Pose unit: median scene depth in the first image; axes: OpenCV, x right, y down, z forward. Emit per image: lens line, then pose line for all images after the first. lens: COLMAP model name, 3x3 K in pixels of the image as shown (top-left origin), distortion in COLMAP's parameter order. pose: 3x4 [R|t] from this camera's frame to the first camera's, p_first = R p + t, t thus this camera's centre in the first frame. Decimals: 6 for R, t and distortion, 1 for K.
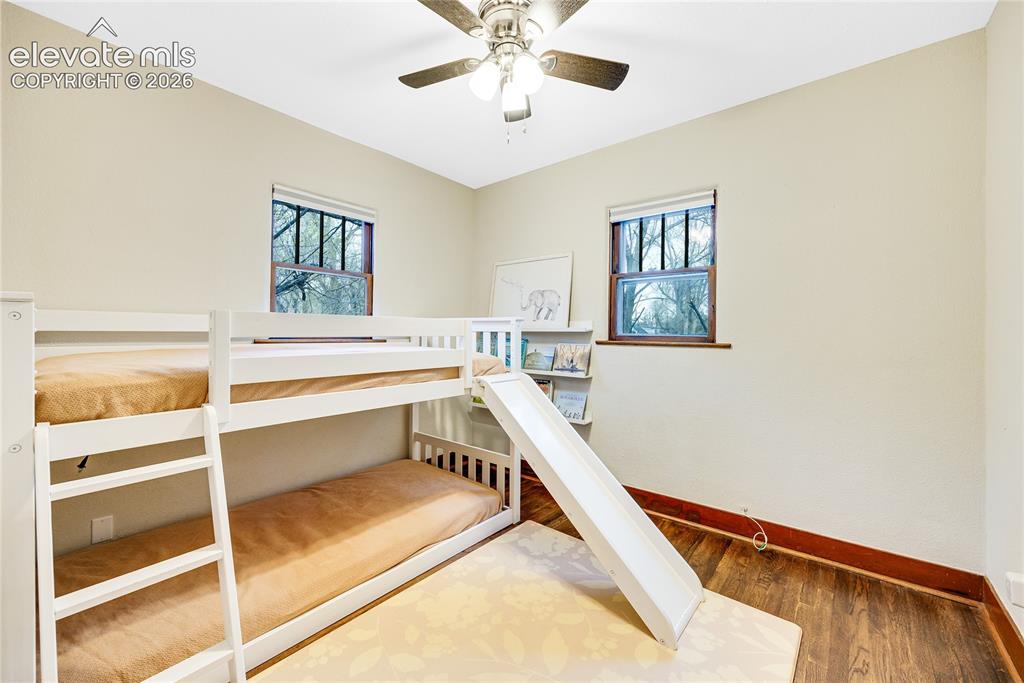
lens RADIAL K [[396.4, 0, 518.8], [0, 396.4, 333.6], [0, 0, 1]] dist [-0.000046, -0.000100]
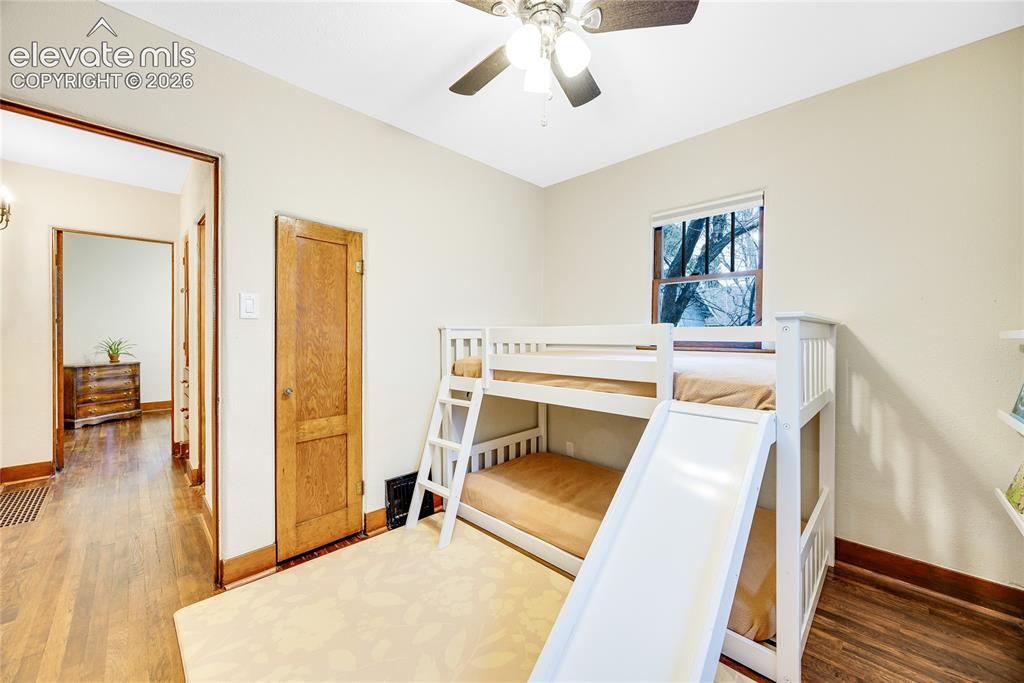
lens RADIAL K [[396.4, 0, 515.4], [0, 396.4, 340.1], [0, 0, 1]] dist [-0.000046, -0.000100]
pose [[-0.099295, -0.005467, -0.995043, 0.981633], [-0.005810, 0.999971, -0.004914, 0.004679], [0.995041, 0.005294, -0.099324, 1.177555]]
